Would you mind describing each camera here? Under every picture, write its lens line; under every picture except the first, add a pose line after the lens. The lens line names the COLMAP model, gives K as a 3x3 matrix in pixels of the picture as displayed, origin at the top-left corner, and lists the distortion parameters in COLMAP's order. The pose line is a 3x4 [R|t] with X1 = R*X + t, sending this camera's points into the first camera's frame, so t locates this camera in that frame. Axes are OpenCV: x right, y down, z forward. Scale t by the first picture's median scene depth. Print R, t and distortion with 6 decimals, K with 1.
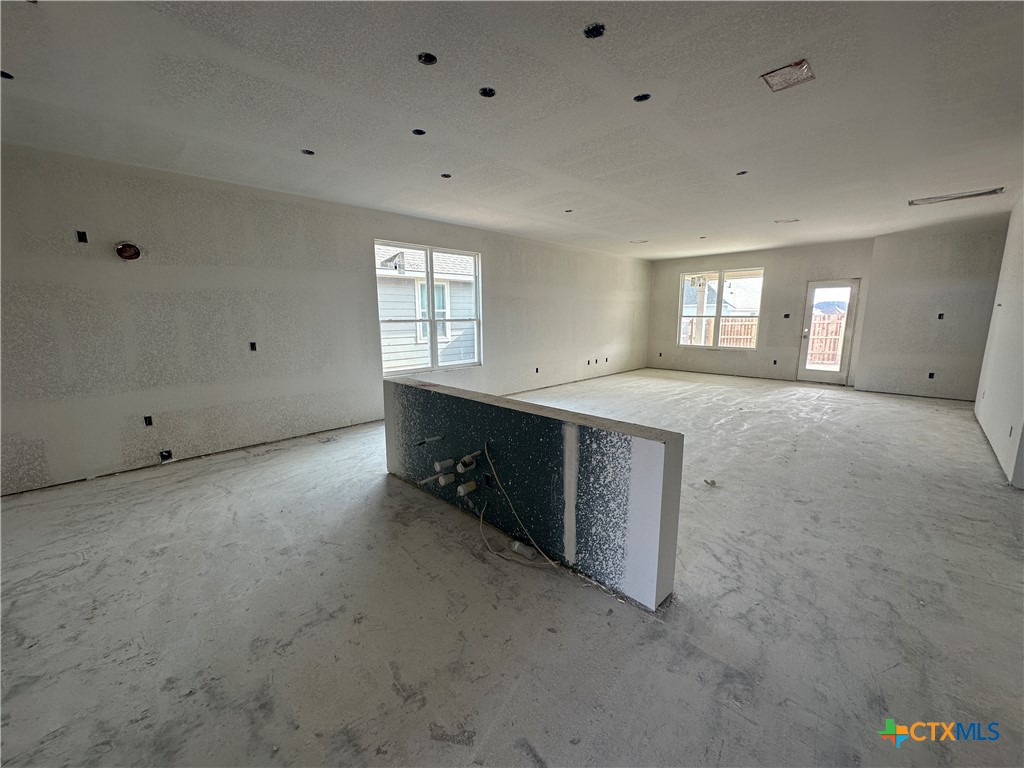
lens RADIAL K [[410.5, 0, 512.0], [0, 410.5, 384.0], [0, 0, 1]] dist [-0.000738, 0.000002]
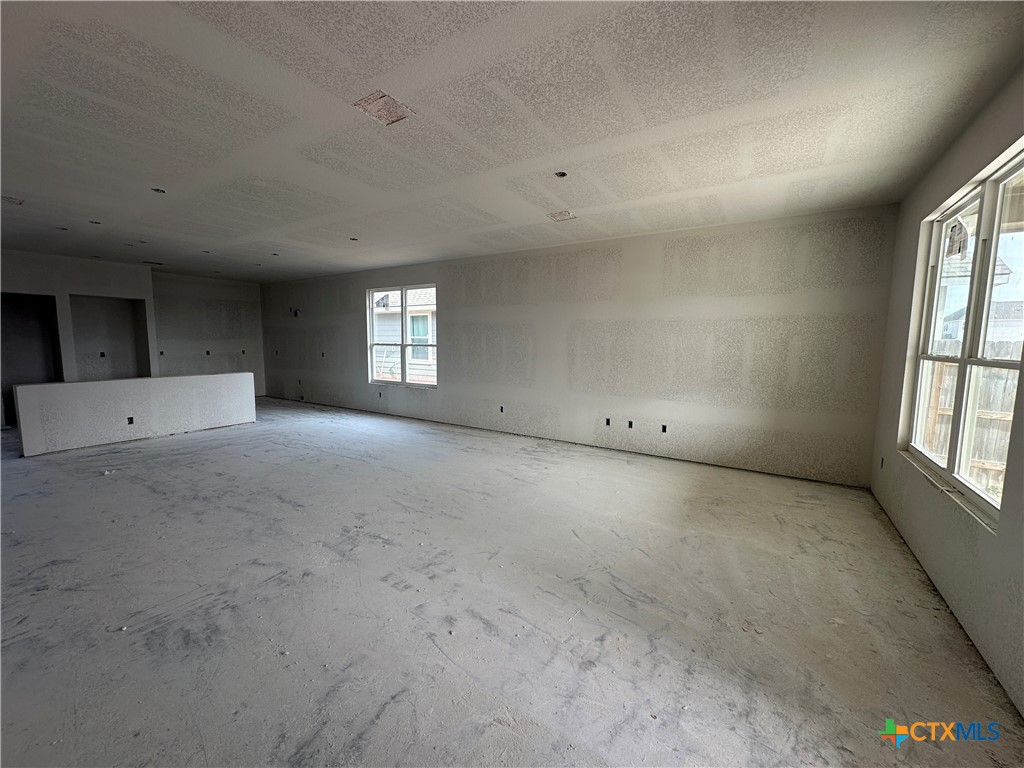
lens RADIAL K [[410.5, 0, 512.0], [0, 410.5, 384.0], [0, 0, 1]] dist [-0.000738, 0.000002]
pose [[0.210190, 0.106816, -0.971808, 1.084203], [-0.177650, 0.981638, 0.069473, -0.181630], [0.961385, 0.158039, 0.225306, 1.046266]]
